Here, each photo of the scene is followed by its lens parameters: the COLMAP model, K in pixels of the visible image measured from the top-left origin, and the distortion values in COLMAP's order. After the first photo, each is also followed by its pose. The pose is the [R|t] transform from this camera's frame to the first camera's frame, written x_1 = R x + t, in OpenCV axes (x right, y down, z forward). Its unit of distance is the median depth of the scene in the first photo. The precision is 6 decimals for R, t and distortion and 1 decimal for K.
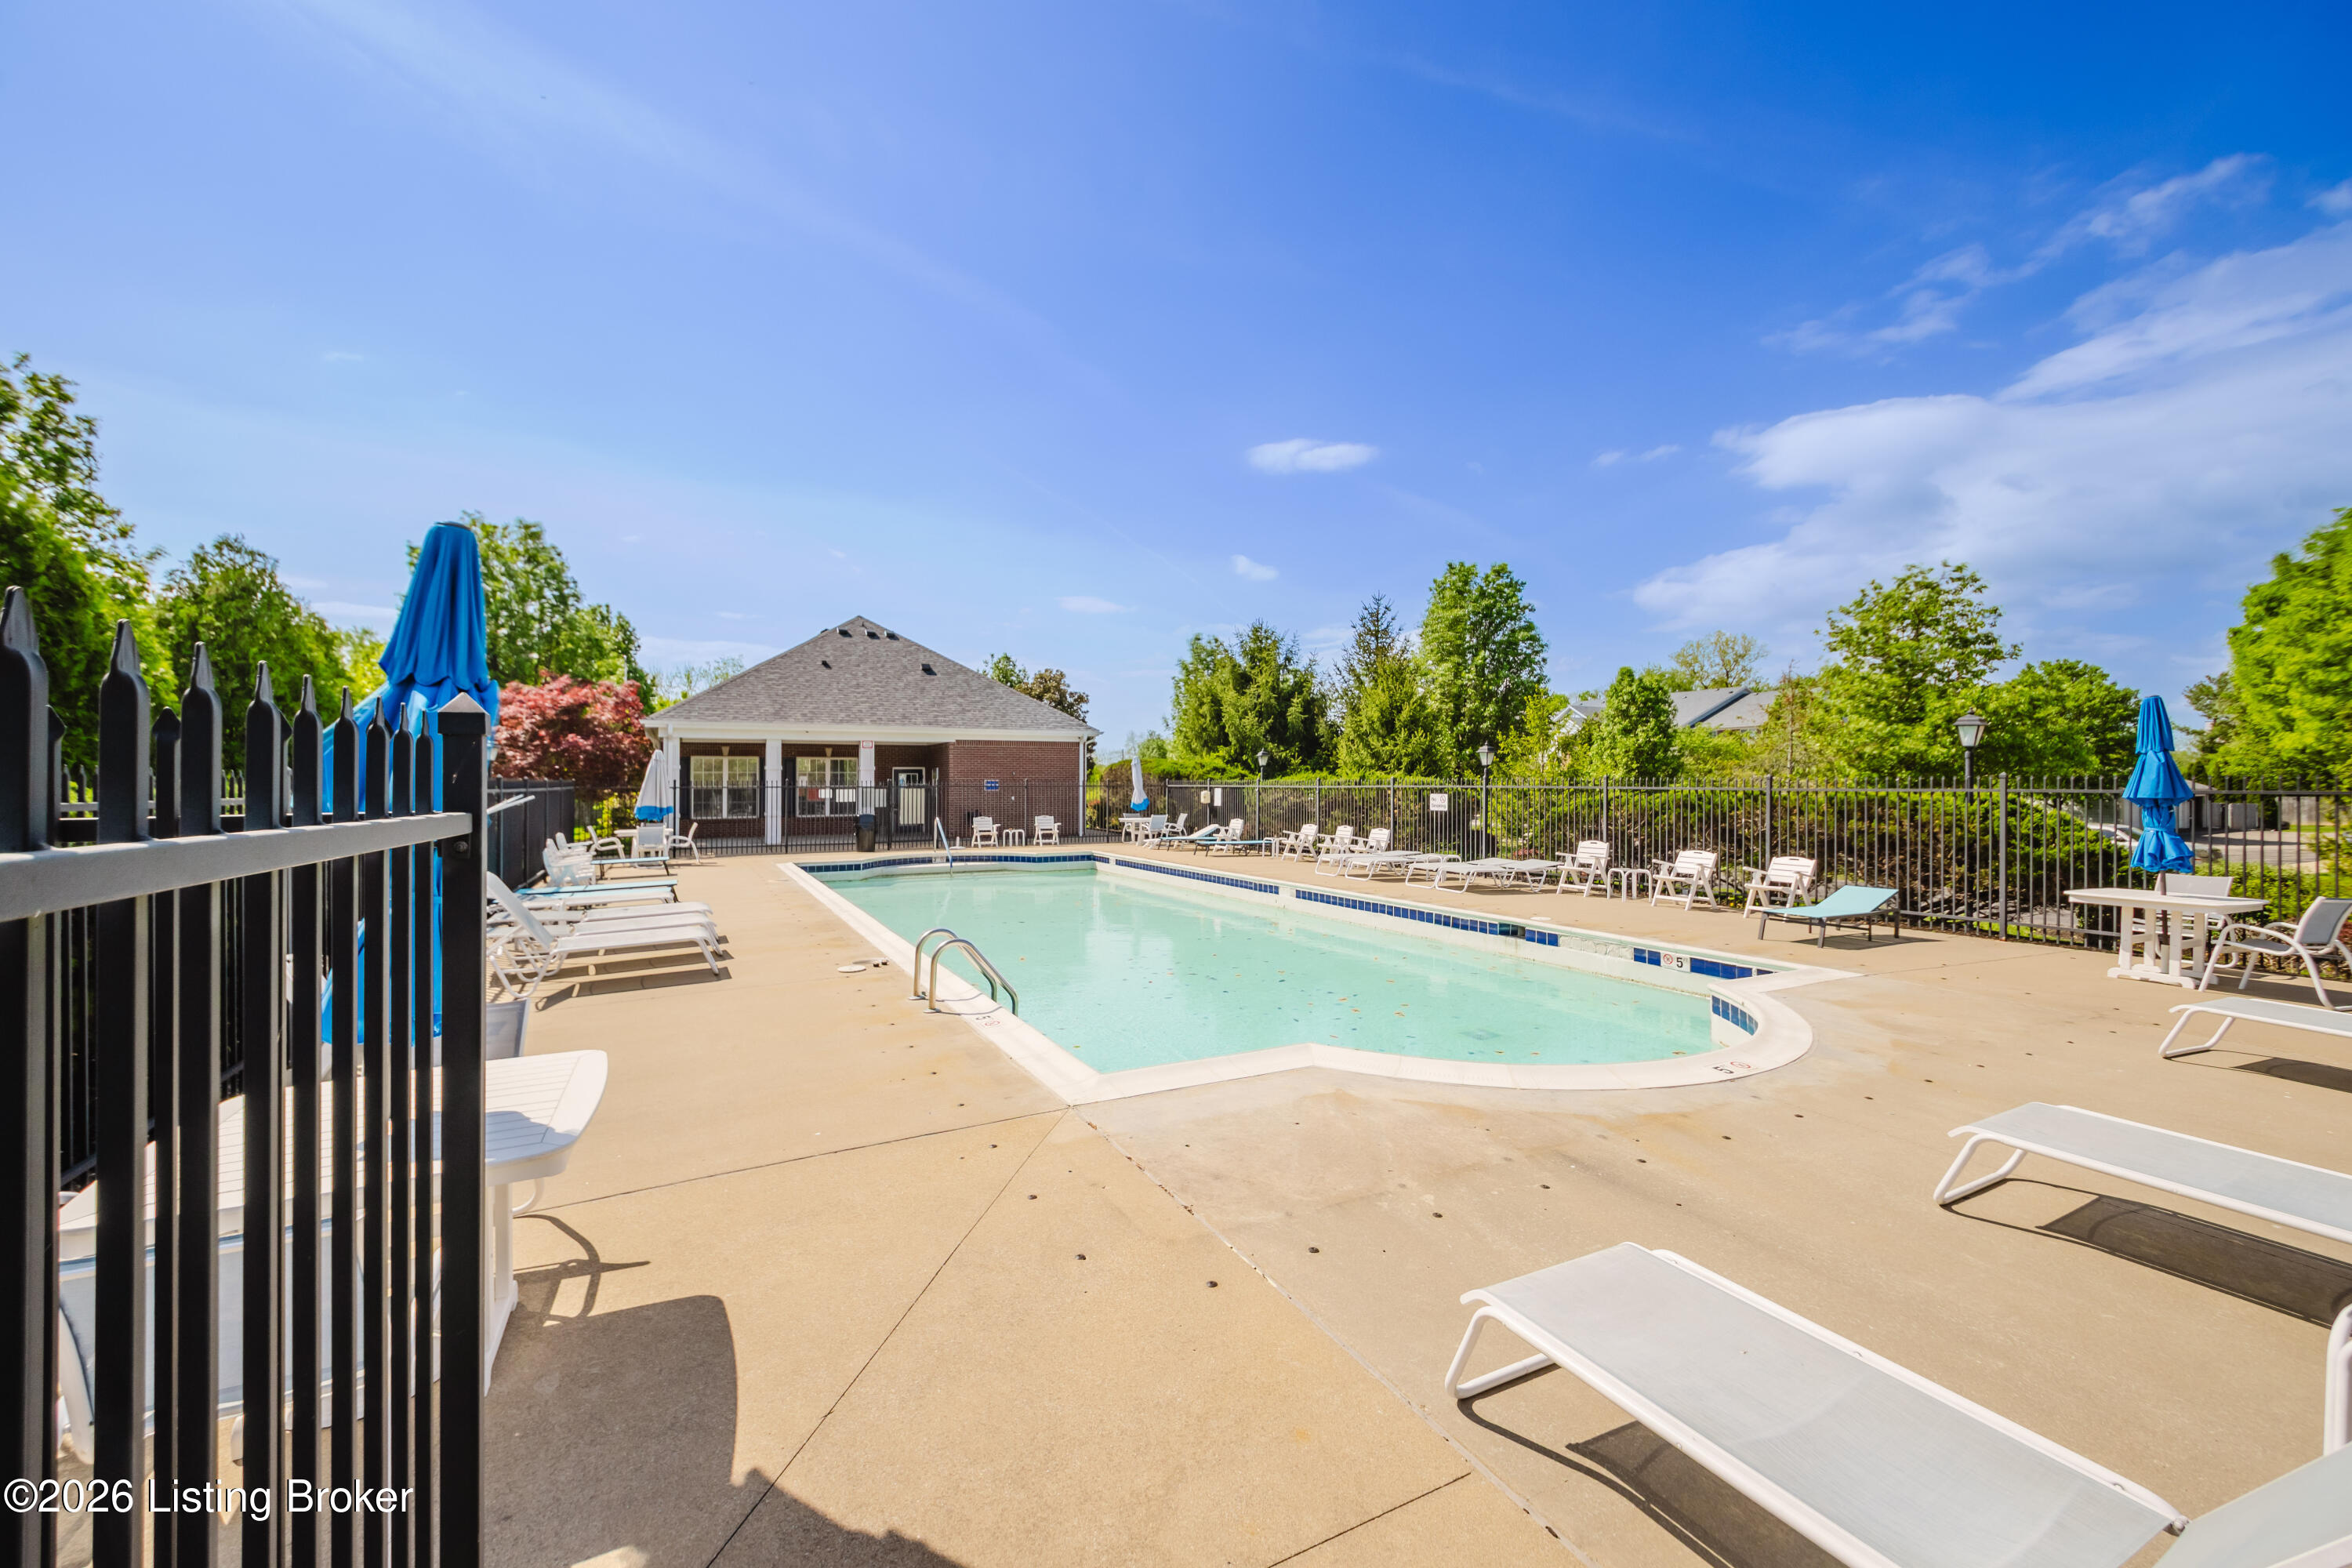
lens RADIAL K [[952.5, 0, 1162.2], [0, 952.5, 780.2], [0, 0, 1]] dist [0.003429, -0.000344]
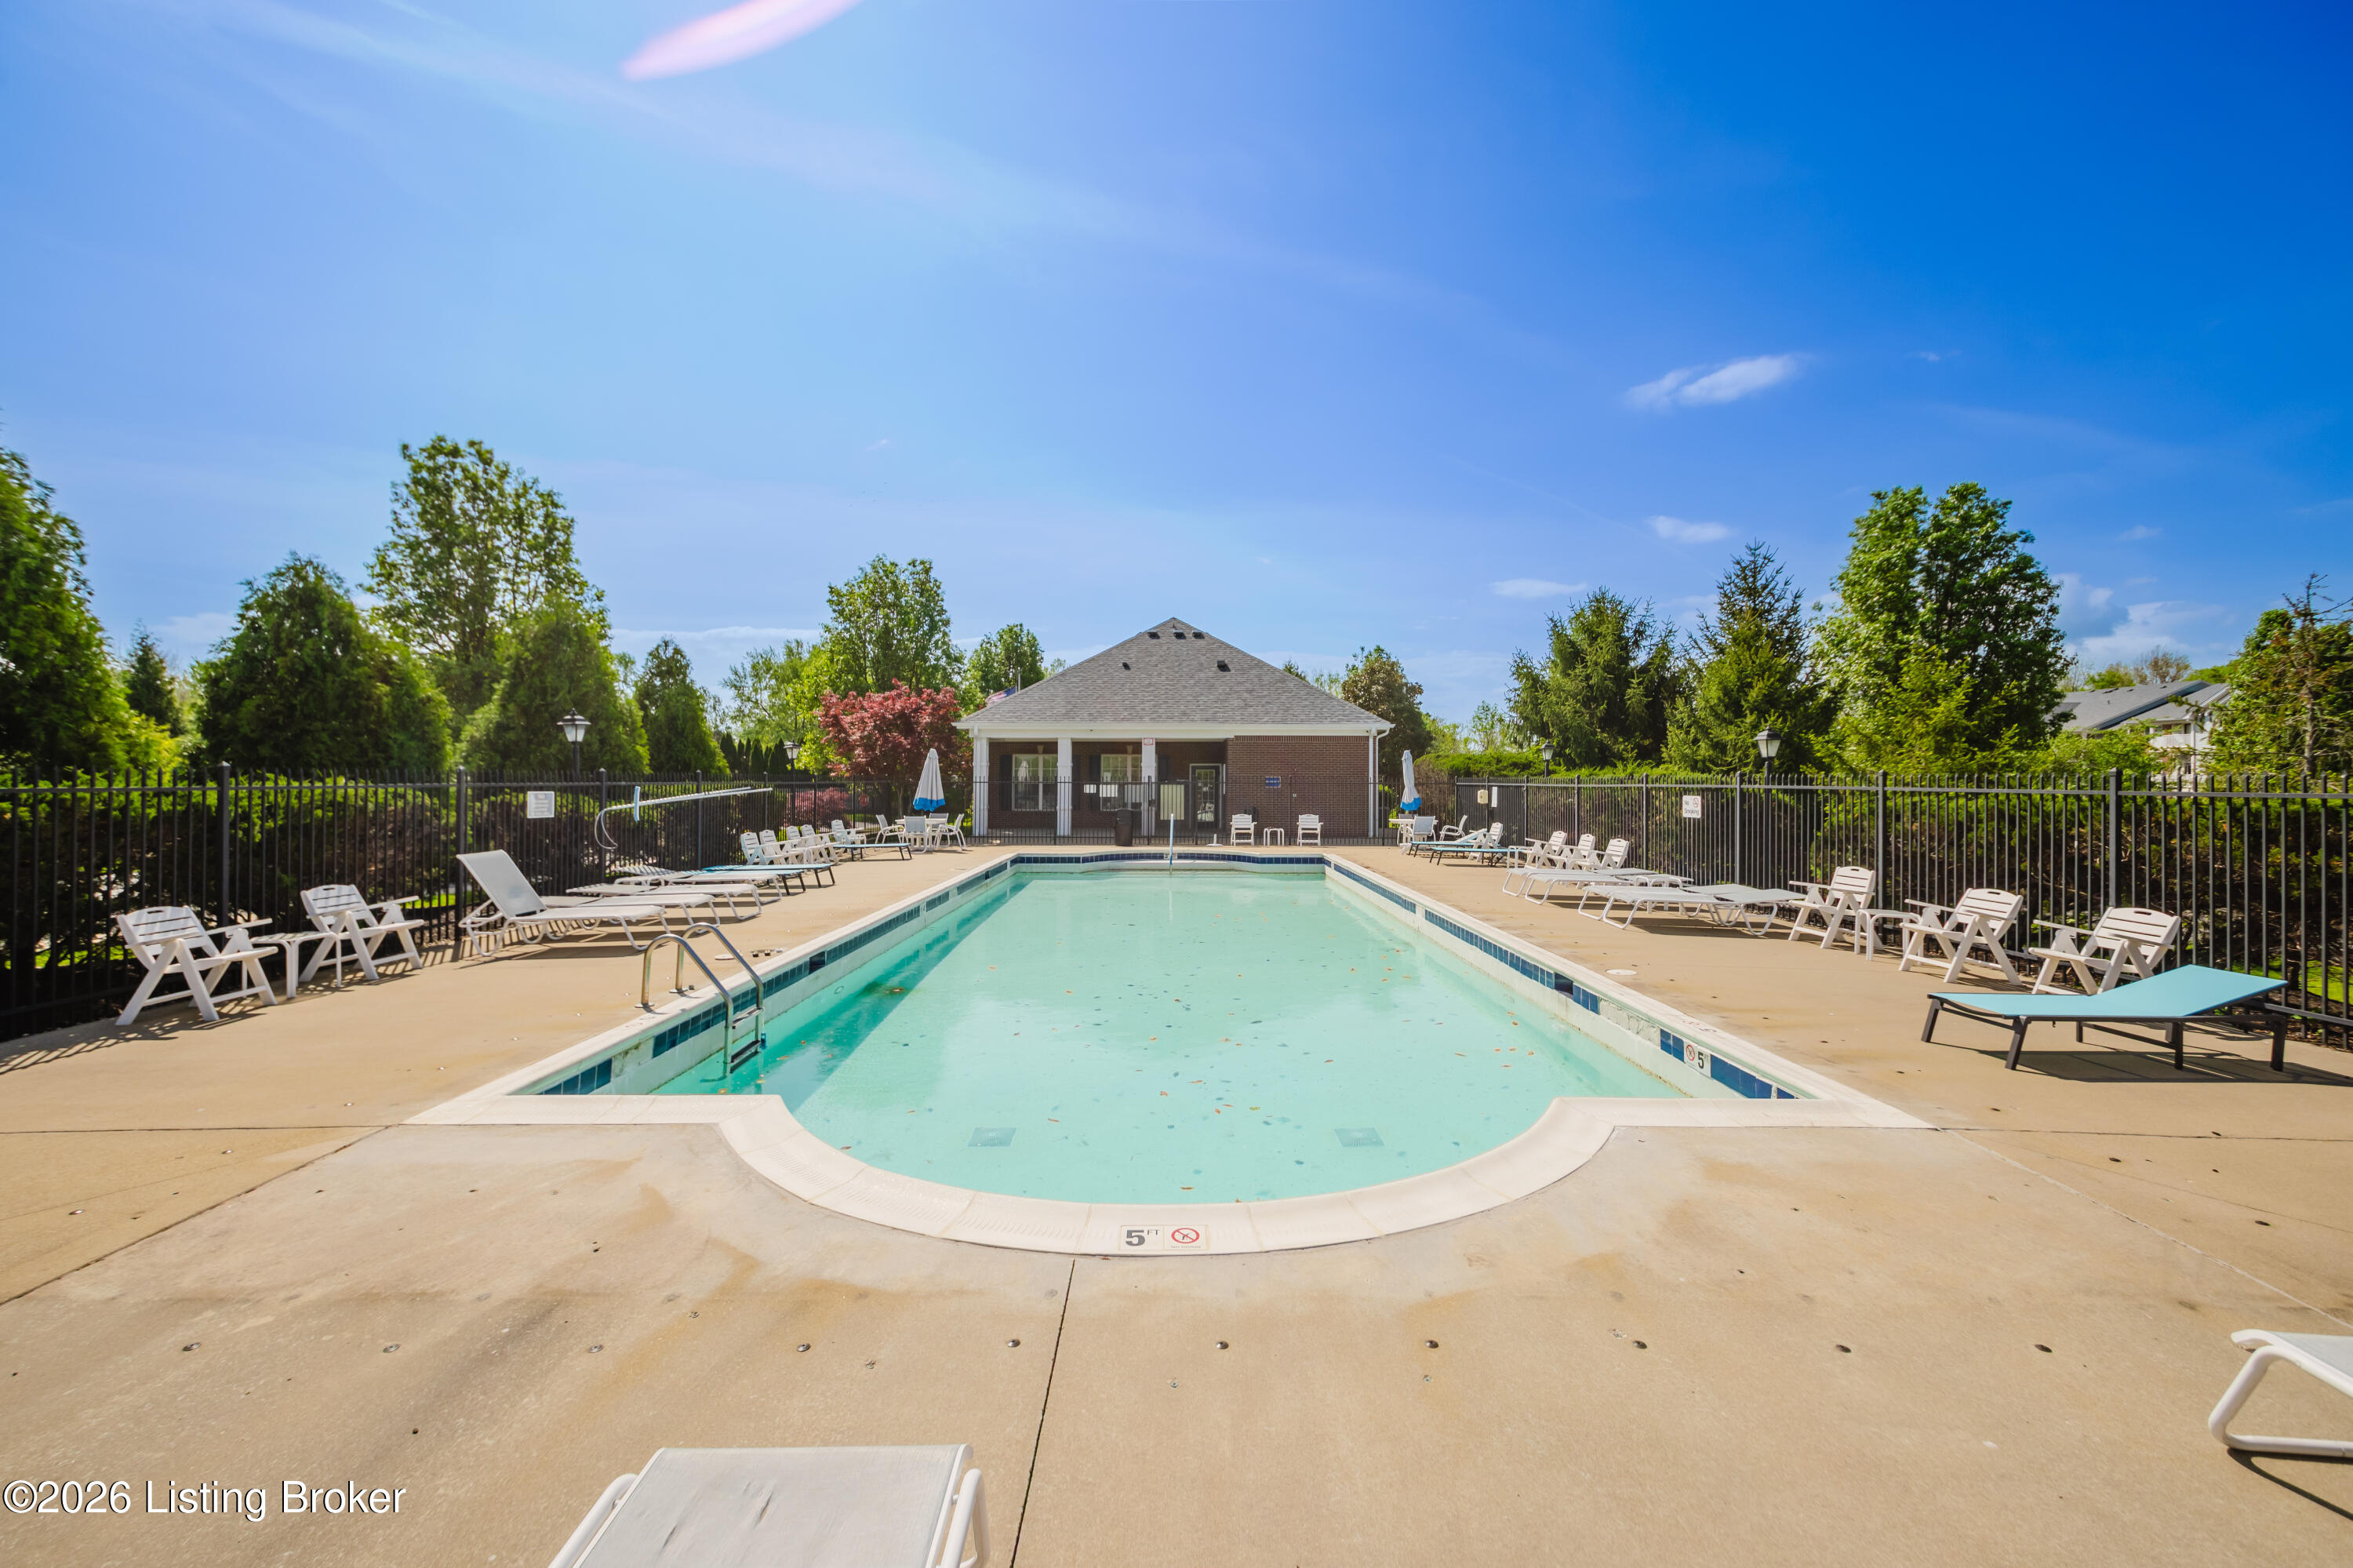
lens RADIAL K [[953.0, 0, 1172.7], [0, 953.0, 780.3], [0, 0, 1]] dist [0.003429, -0.000344]
pose [[0.892369, 0.003228, -0.451295, 0.207294], [-0.001724, 0.999992, 0.003743, 0.000100], [0.451303, -0.002563, 0.892367, 0.105368]]
